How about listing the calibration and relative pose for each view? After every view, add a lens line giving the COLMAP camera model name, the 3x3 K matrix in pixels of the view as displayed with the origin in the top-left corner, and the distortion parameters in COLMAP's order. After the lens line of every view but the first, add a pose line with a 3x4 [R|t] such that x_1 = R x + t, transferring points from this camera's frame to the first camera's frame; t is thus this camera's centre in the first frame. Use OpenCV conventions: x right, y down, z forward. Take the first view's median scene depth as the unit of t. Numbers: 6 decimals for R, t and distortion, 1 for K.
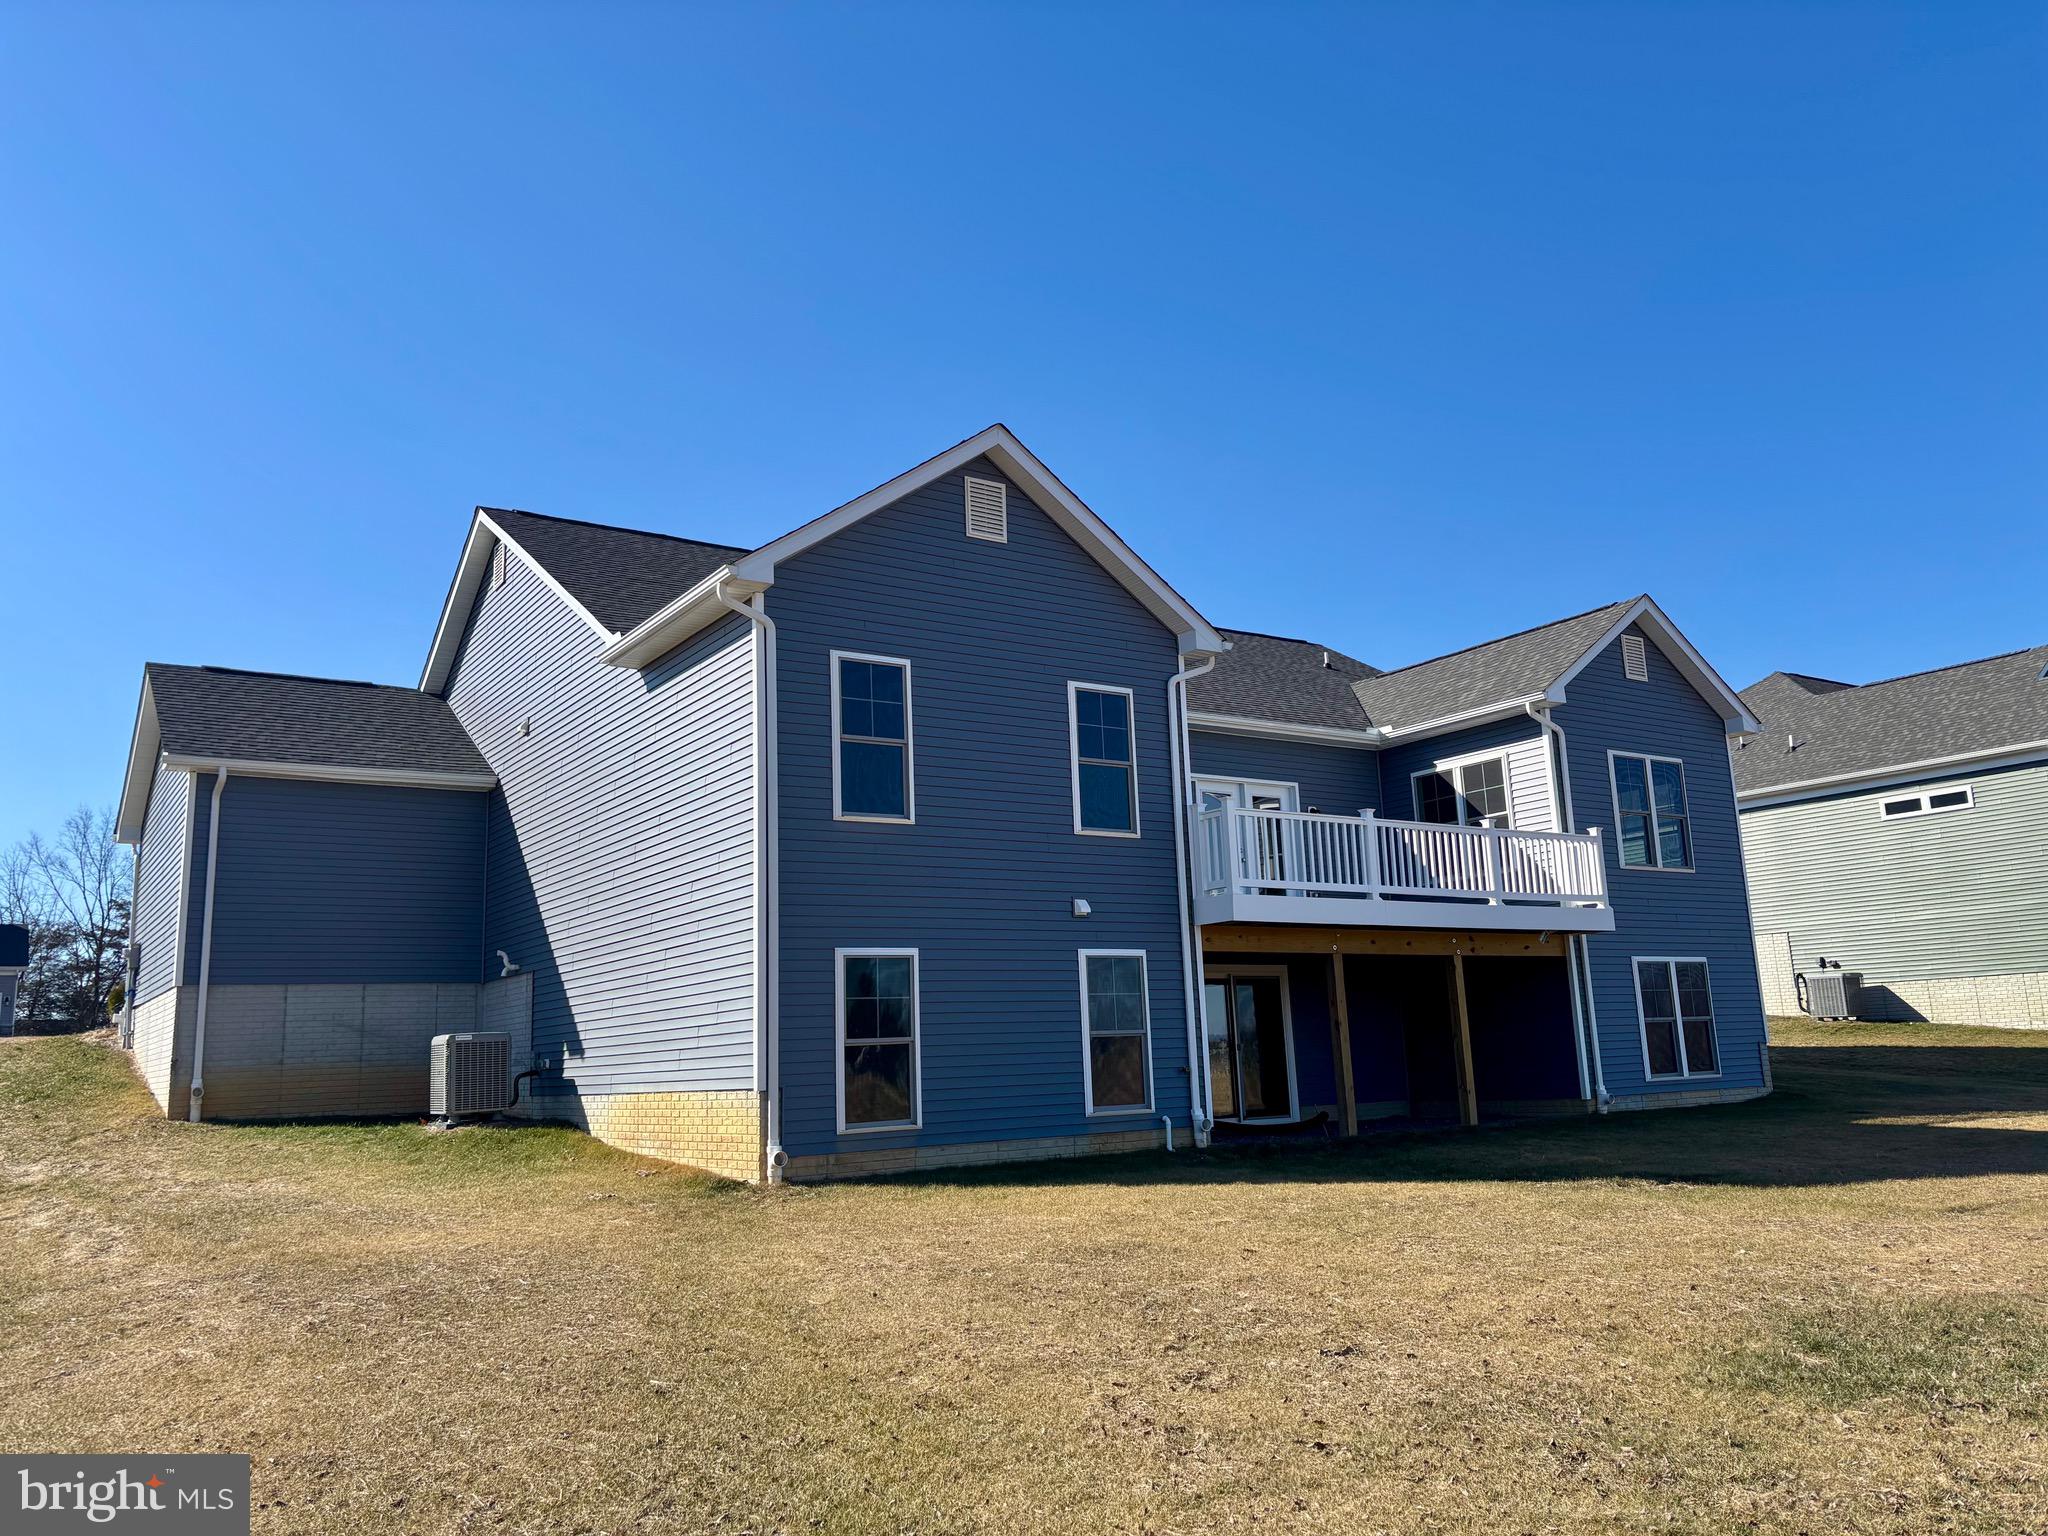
lens RADIAL K [[1553.9, 0, 1016.9], [0, 1553.9, 754.7], [0, 0, 1]] dist [0.039489, -0.049261]
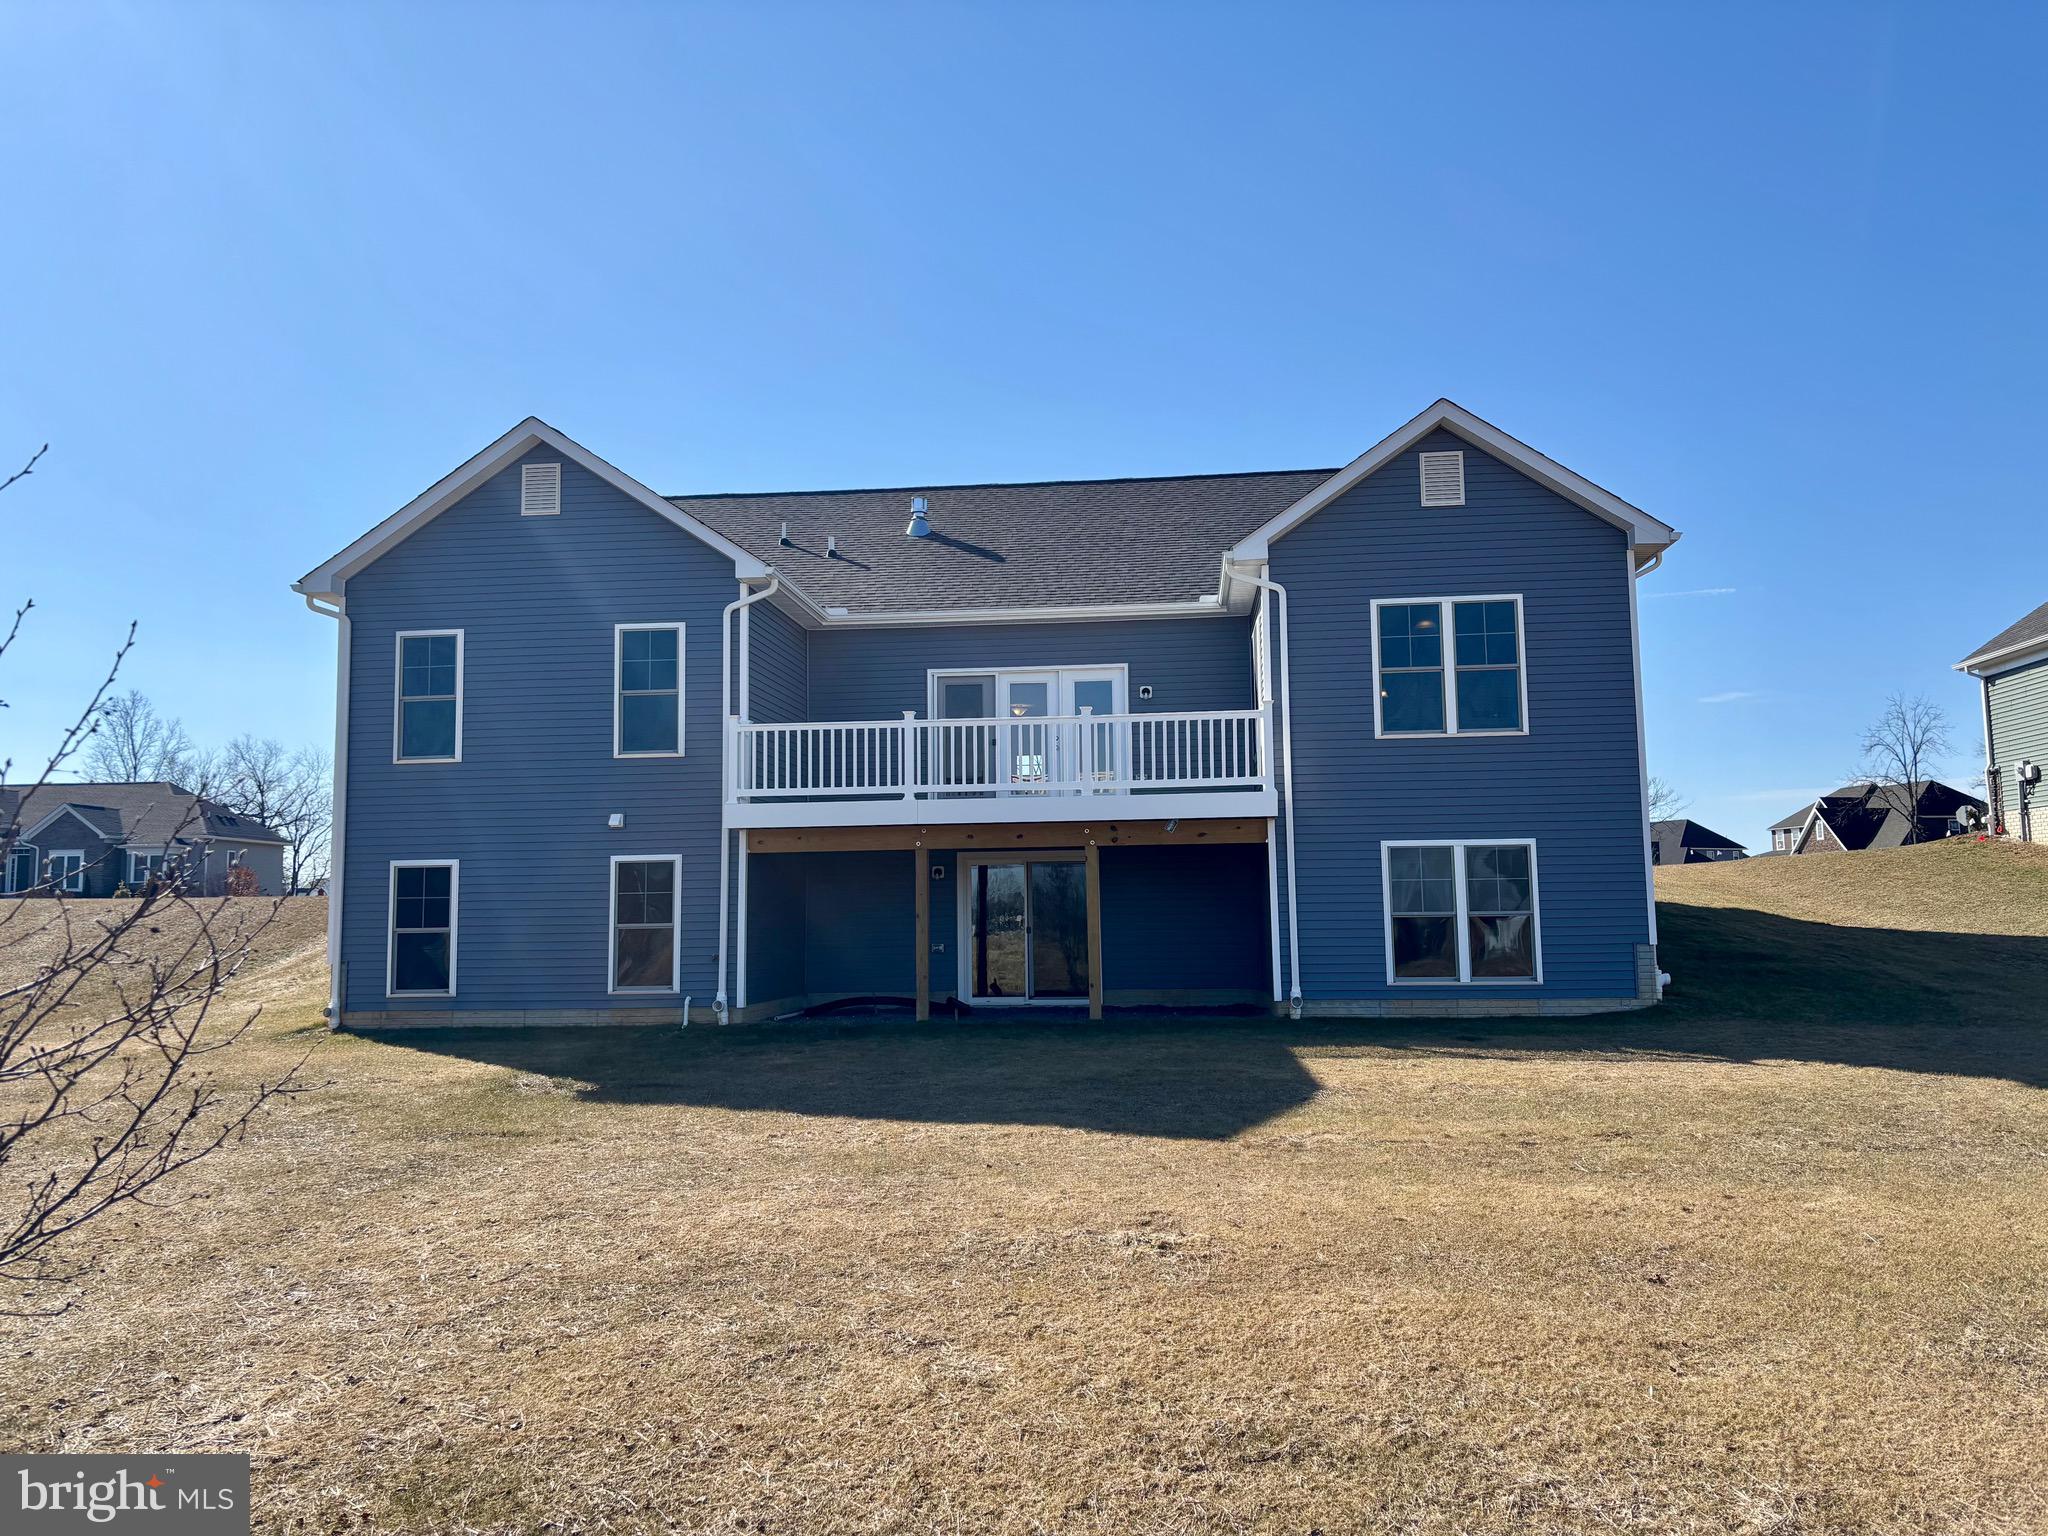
lens RADIAL K [[1553.9, 0, 1011.5], [0, 1553.9, 768.9], [0, 0, 1]] dist [0.039489, -0.049261]
pose [[0.765554, -0.031054, -0.642622, 0.934870], [0.111558, 0.990112, 0.085052, -0.006590], [0.633627, -0.136801, 0.761448, 0.266392]]
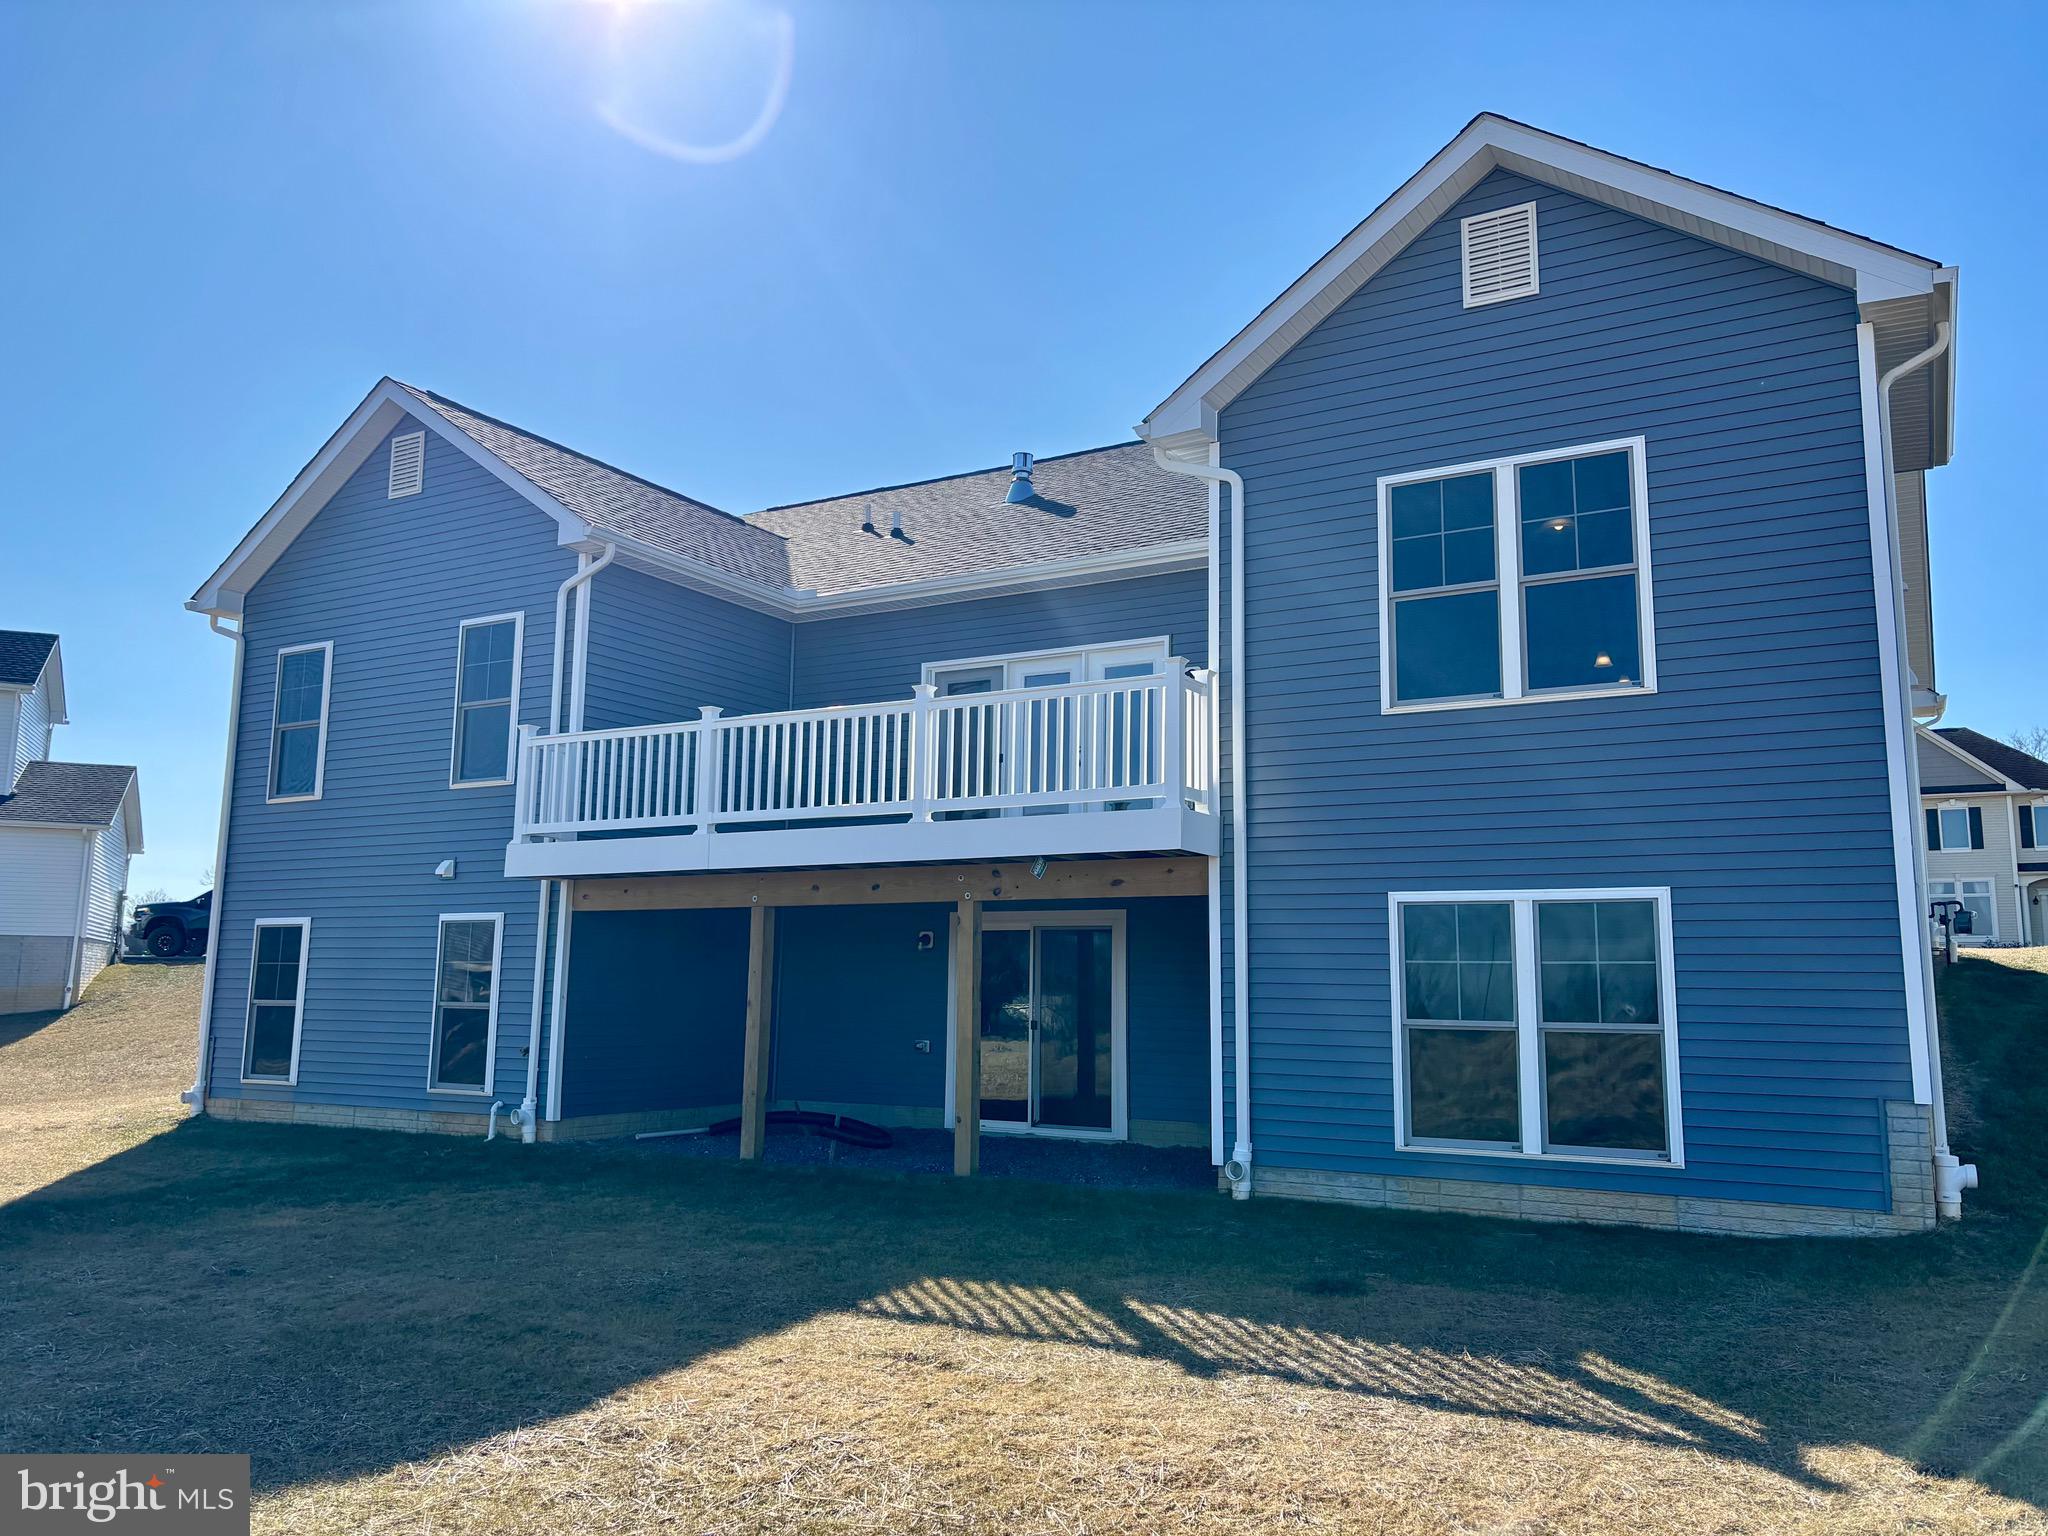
lens RADIAL K [[1553.9, 0, 1017.6], [0, 1553.9, 756.2], [0, 0, 1]] dist [0.039489, -0.049261]
pose [[0.434207, -0.087221, -0.896581, 0.928821], [0.152365, 0.988072, -0.022332, 0.095225], [0.887834, -0.126910, 0.442317, 0.813866]]
